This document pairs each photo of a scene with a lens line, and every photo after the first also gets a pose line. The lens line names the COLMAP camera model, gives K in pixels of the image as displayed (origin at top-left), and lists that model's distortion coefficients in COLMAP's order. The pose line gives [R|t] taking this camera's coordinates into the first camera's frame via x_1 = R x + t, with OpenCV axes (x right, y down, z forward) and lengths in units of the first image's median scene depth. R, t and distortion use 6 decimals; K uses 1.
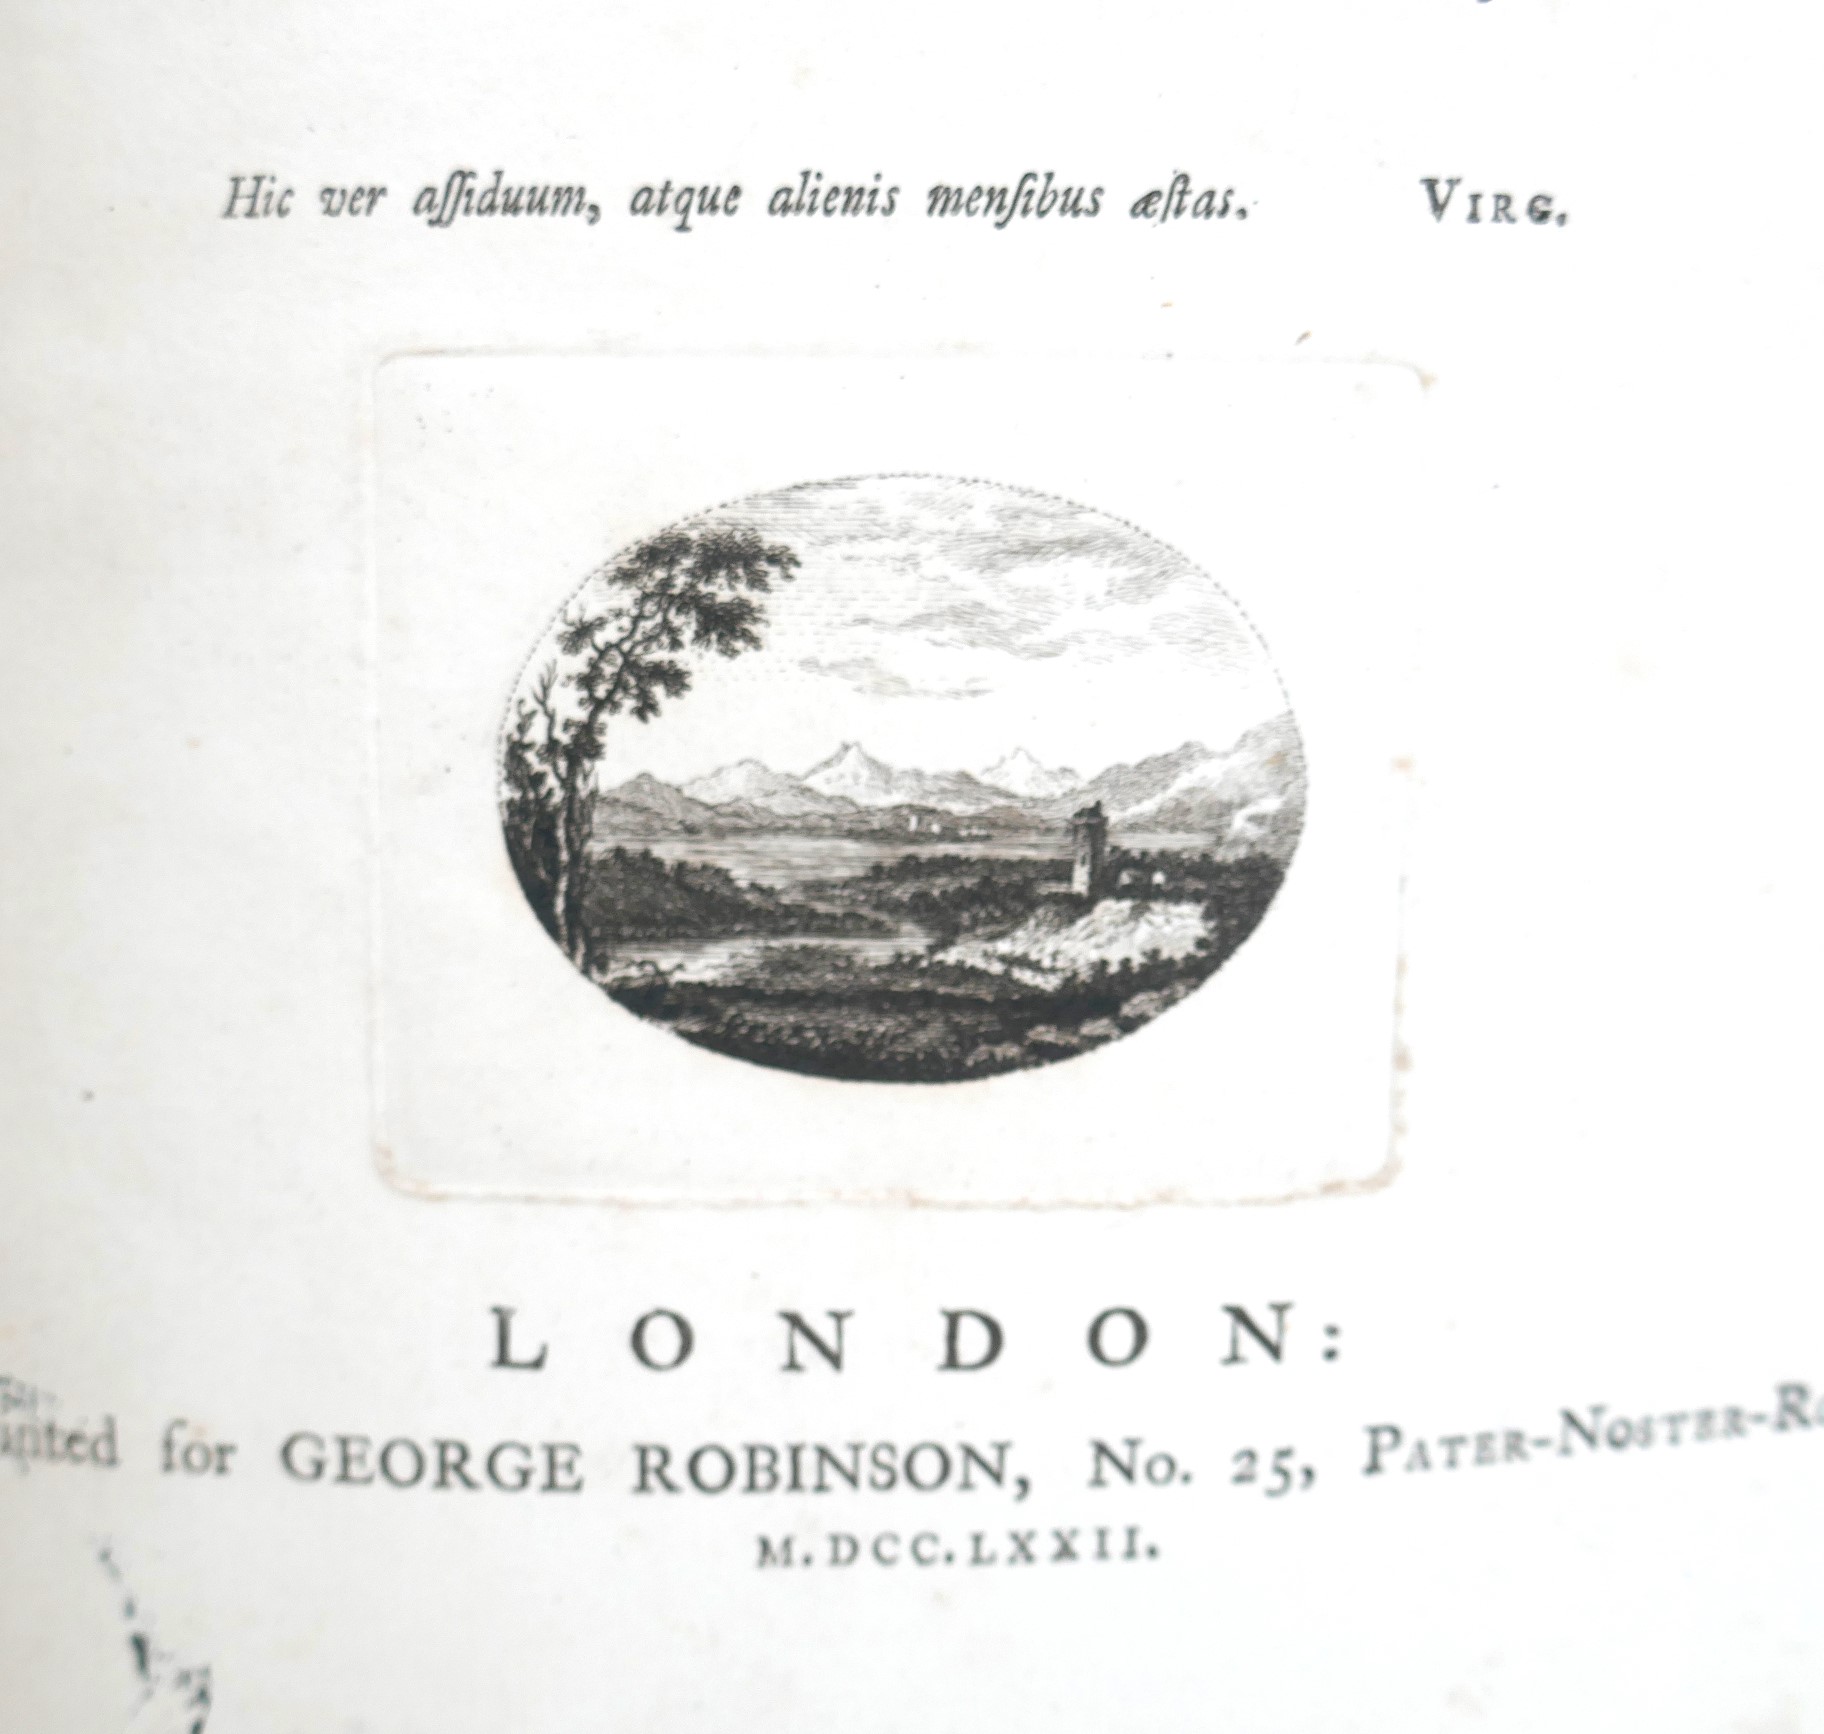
lens RADIAL K [[2248.2, 0, 905.9], [0, 2248.2, 871.0], [0, 0, 1]] dist [0.006897, 0.000000]
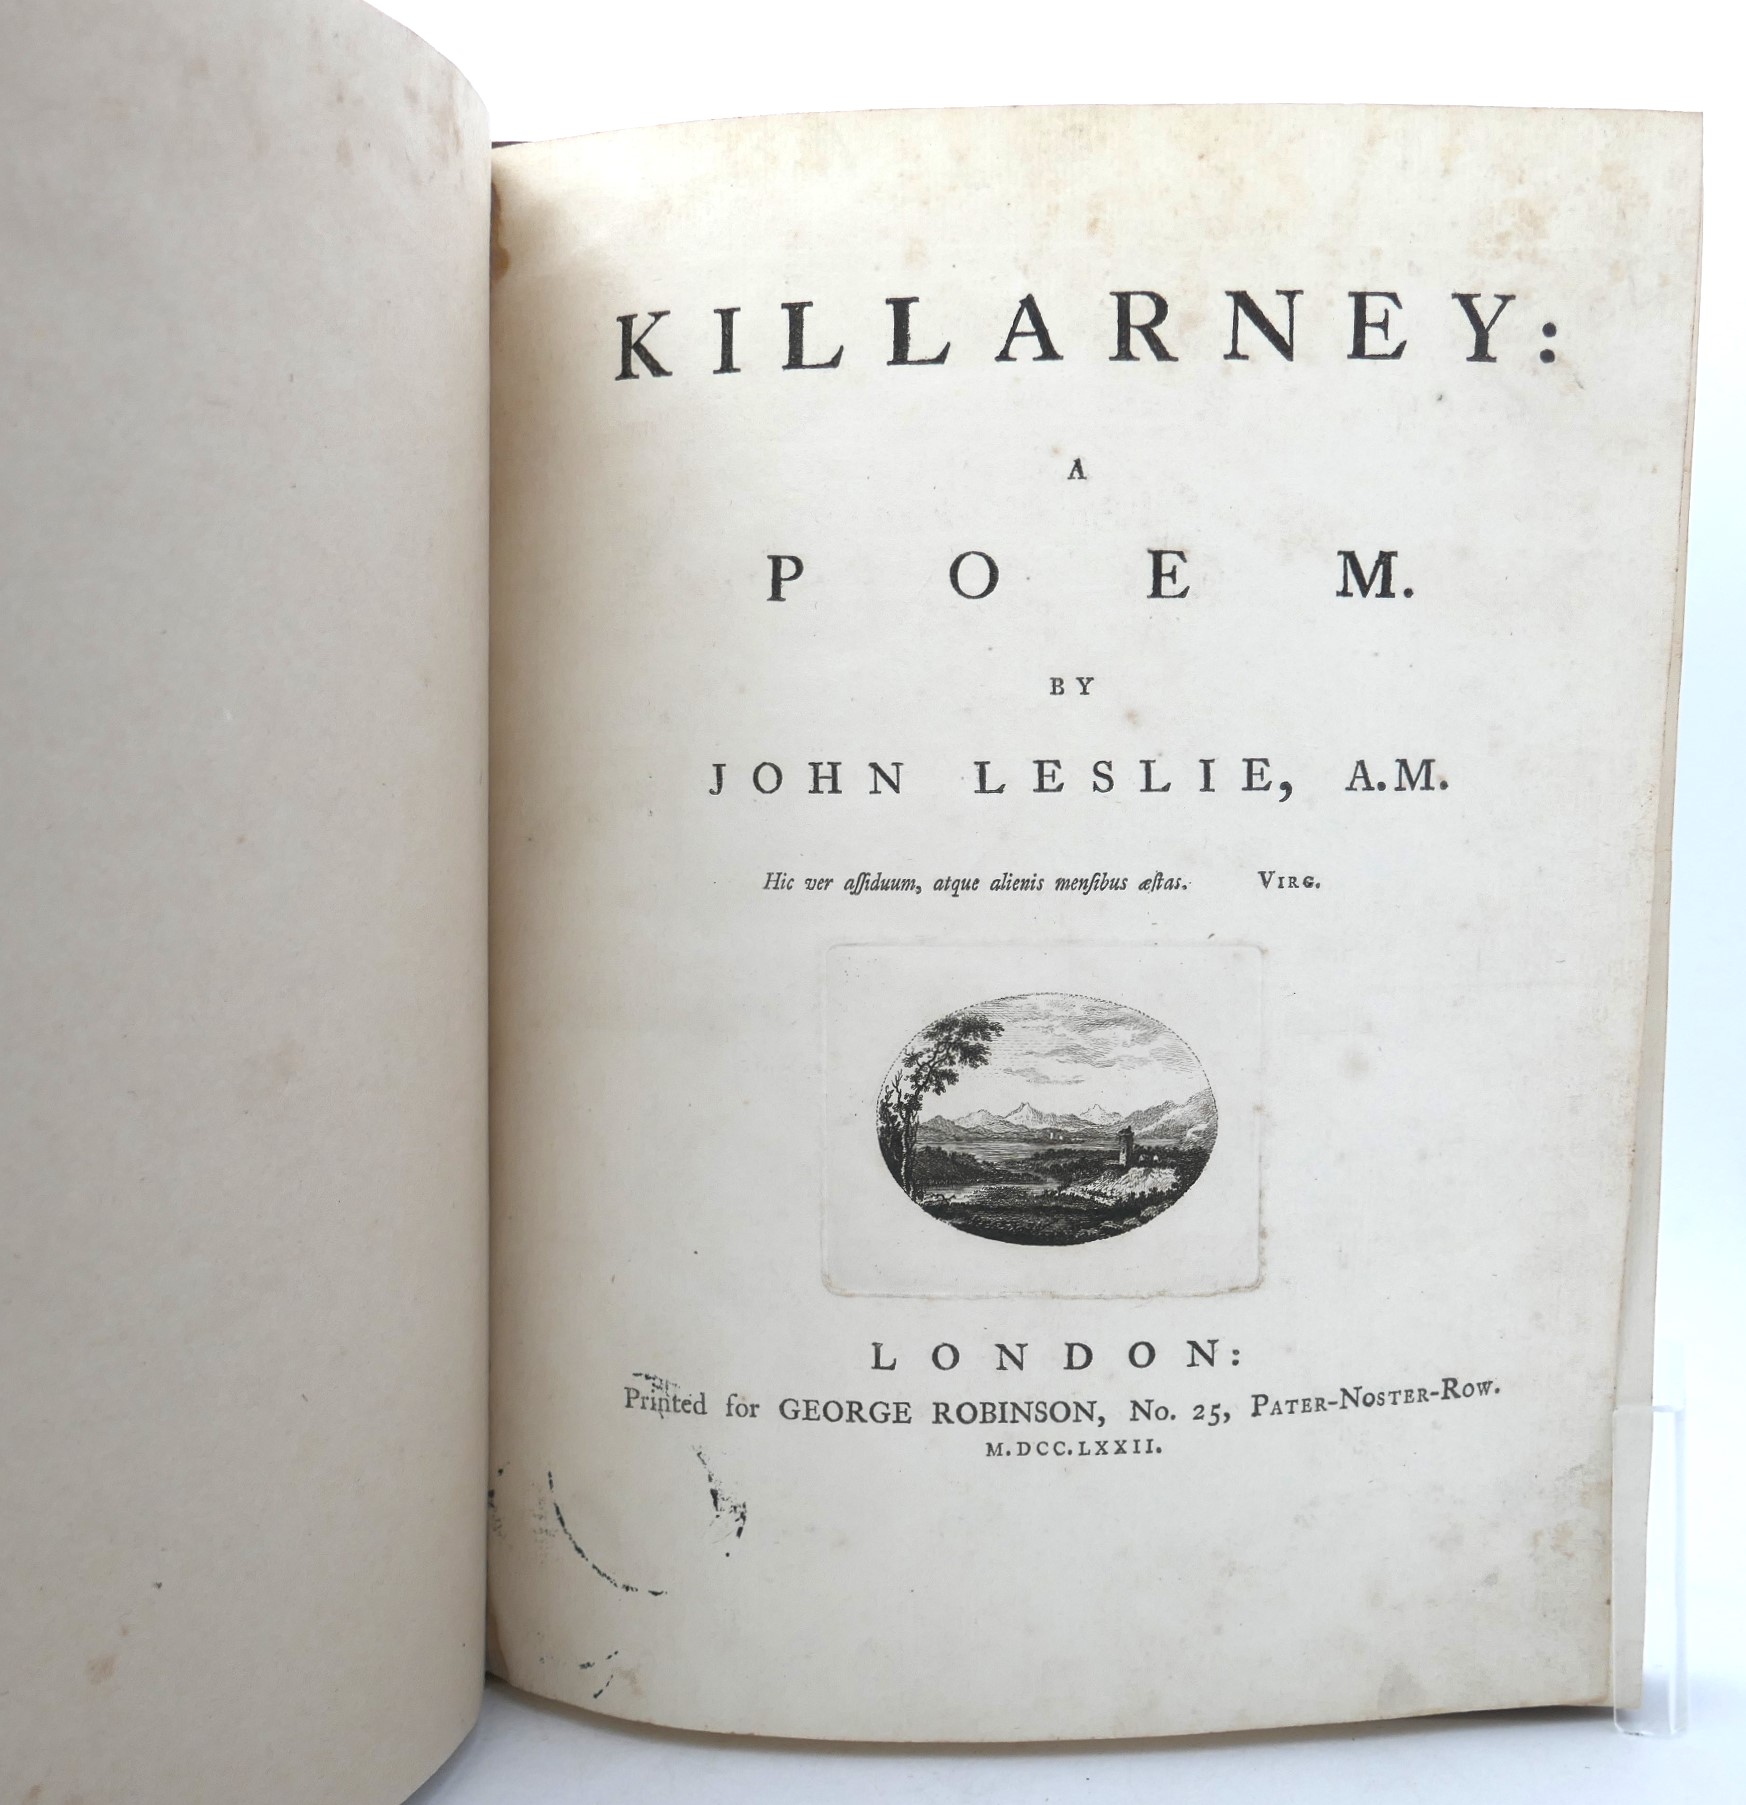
lens RADIAL K [[2176.6, 0, 880.0], [0, 2176.6, 901.4], [0, 0, 1]] dist [0.022588, 0.000000]
pose [[0.999383, -0.012171, -0.032953, -0.098324], [0.010854, 0.999146, -0.039859, -0.177435], [0.033410, 0.039477, 0.998662, -1.303952]]
